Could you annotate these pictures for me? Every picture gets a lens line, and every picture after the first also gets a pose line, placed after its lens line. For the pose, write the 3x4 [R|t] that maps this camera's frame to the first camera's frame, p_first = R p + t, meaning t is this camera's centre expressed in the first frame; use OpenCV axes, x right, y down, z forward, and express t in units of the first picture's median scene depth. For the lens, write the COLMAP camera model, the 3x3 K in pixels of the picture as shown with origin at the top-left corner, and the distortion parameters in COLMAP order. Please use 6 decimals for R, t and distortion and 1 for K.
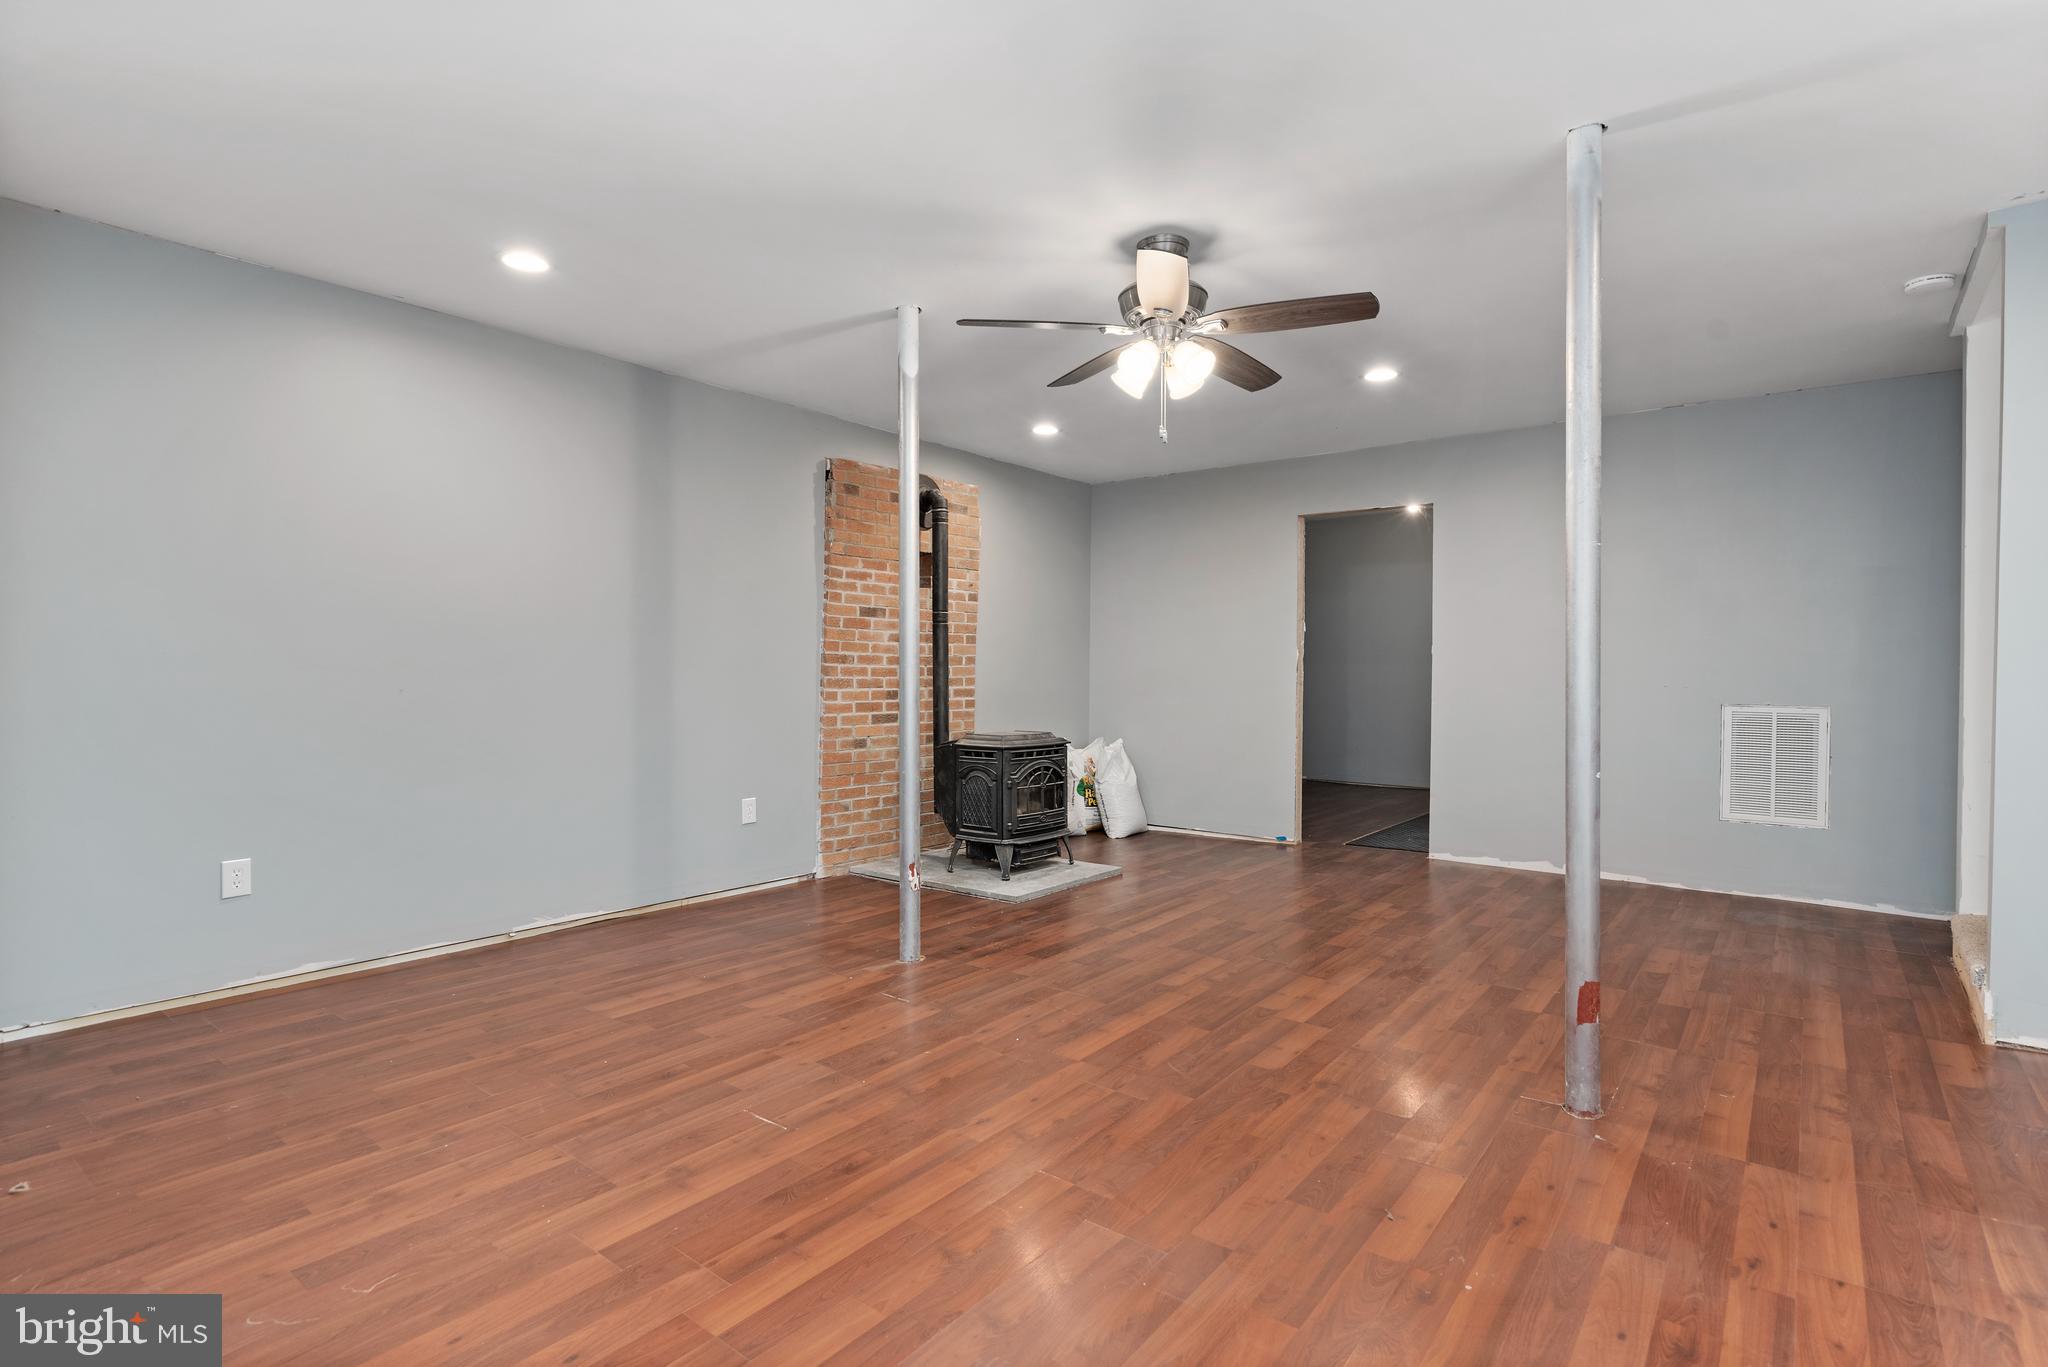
lens RADIAL K [[1007.1, 0, 1052.3], [0, 1007.1, 689.4], [0, 0, 1]] dist [0.000494, 0.000515]
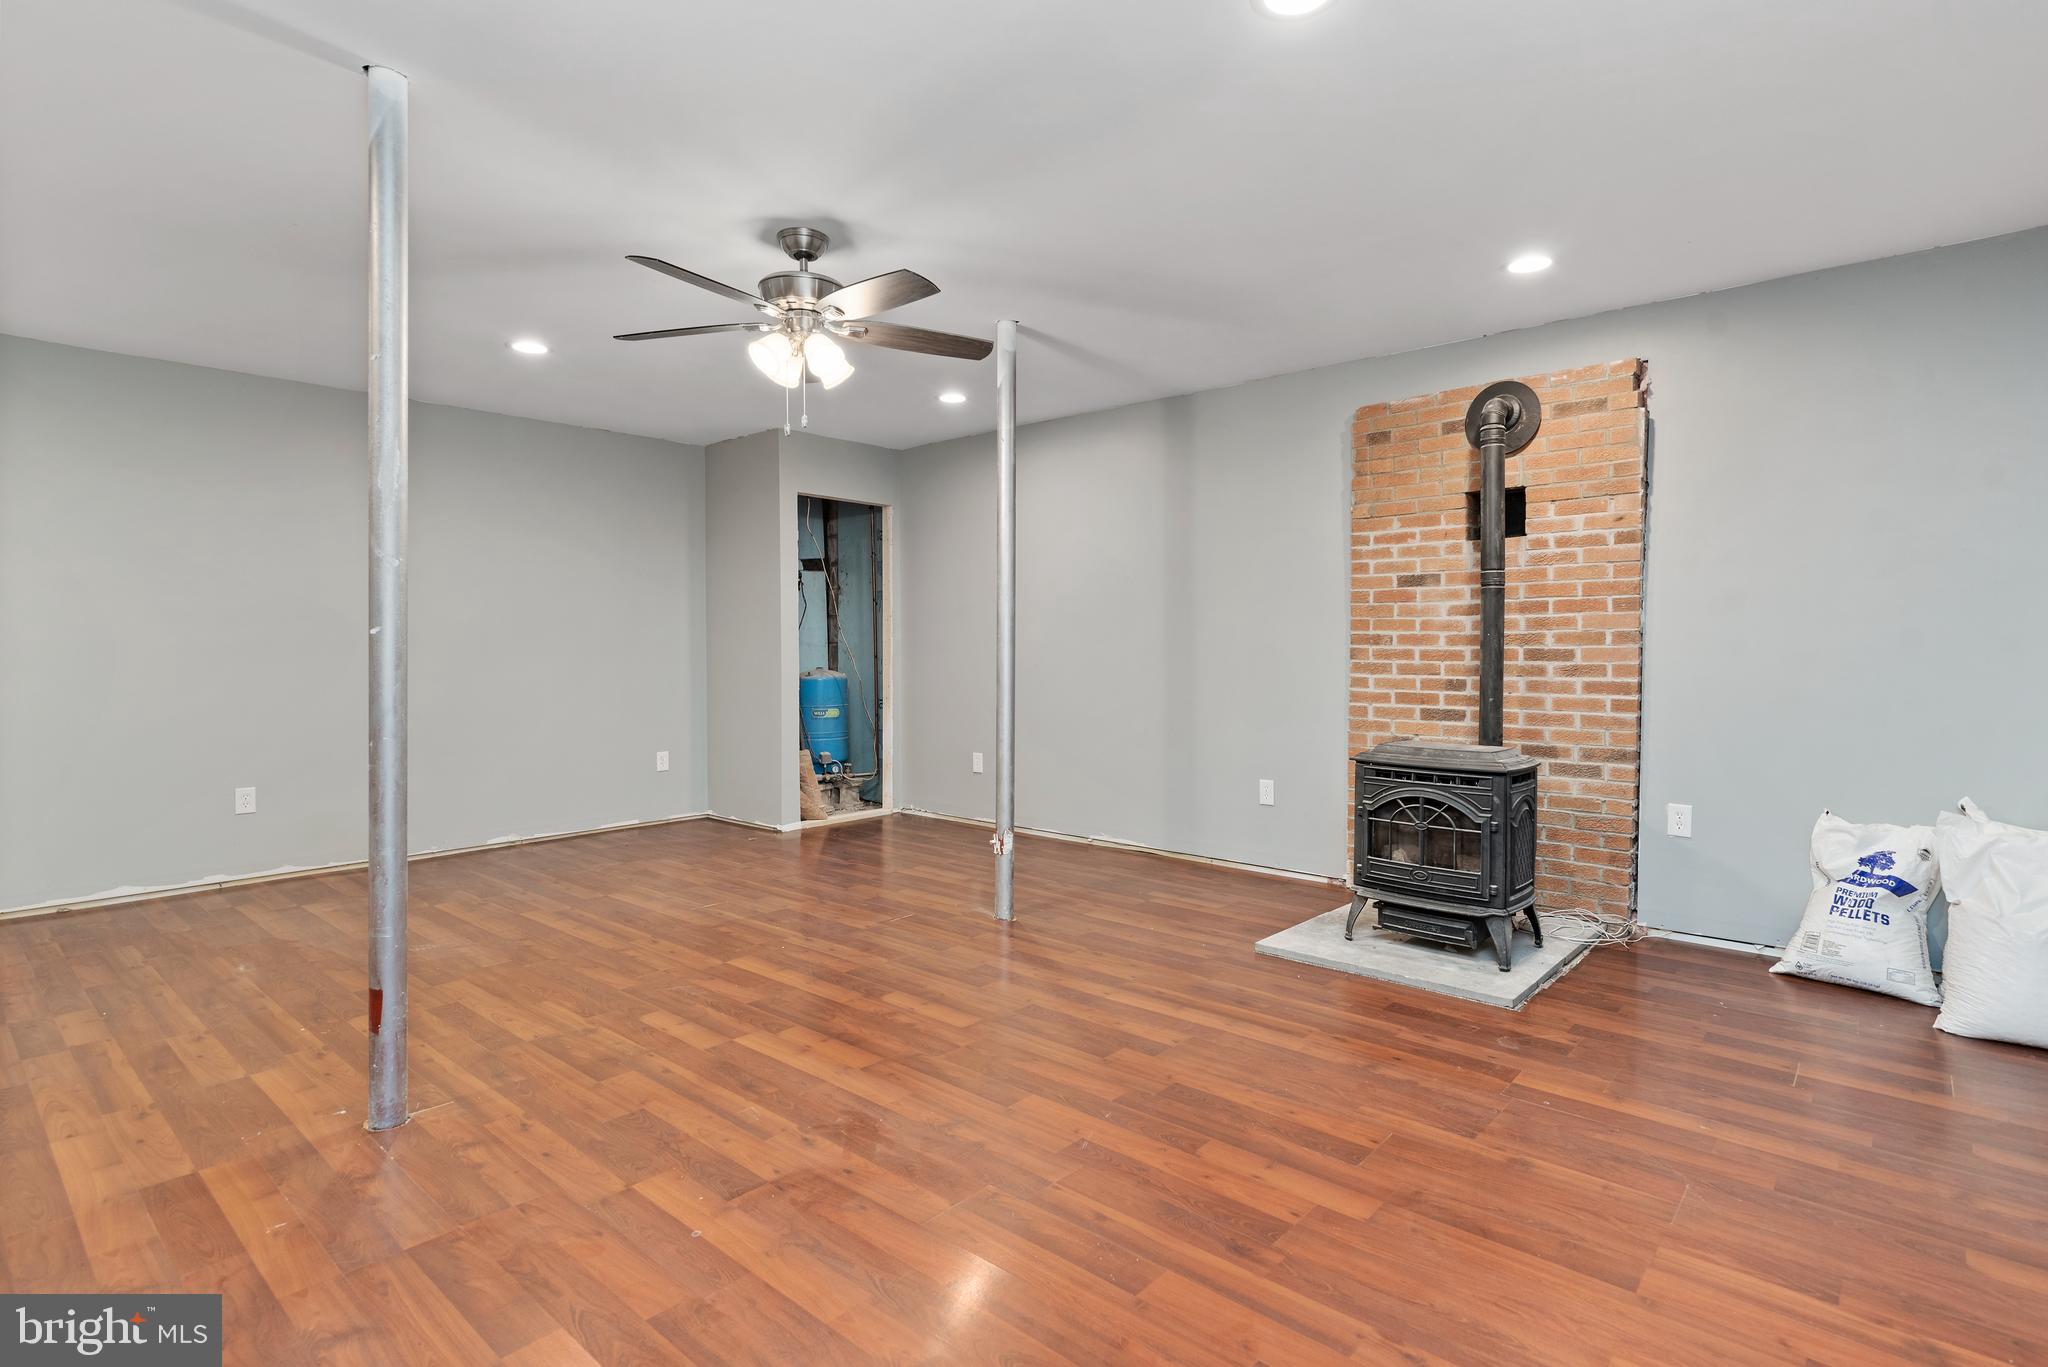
lens RADIAL K [[1007.1, 0, 1052.3], [0, 1007.1, 689.4], [0, 0, 1]] dist [0.000494, 0.000515]
pose [[-0.066266, 0.038908, -0.997043, 0.669953], [-0.015644, 0.999076, 0.040027, -0.018253], [0.997679, 0.018250, -0.065596, 0.794671]]
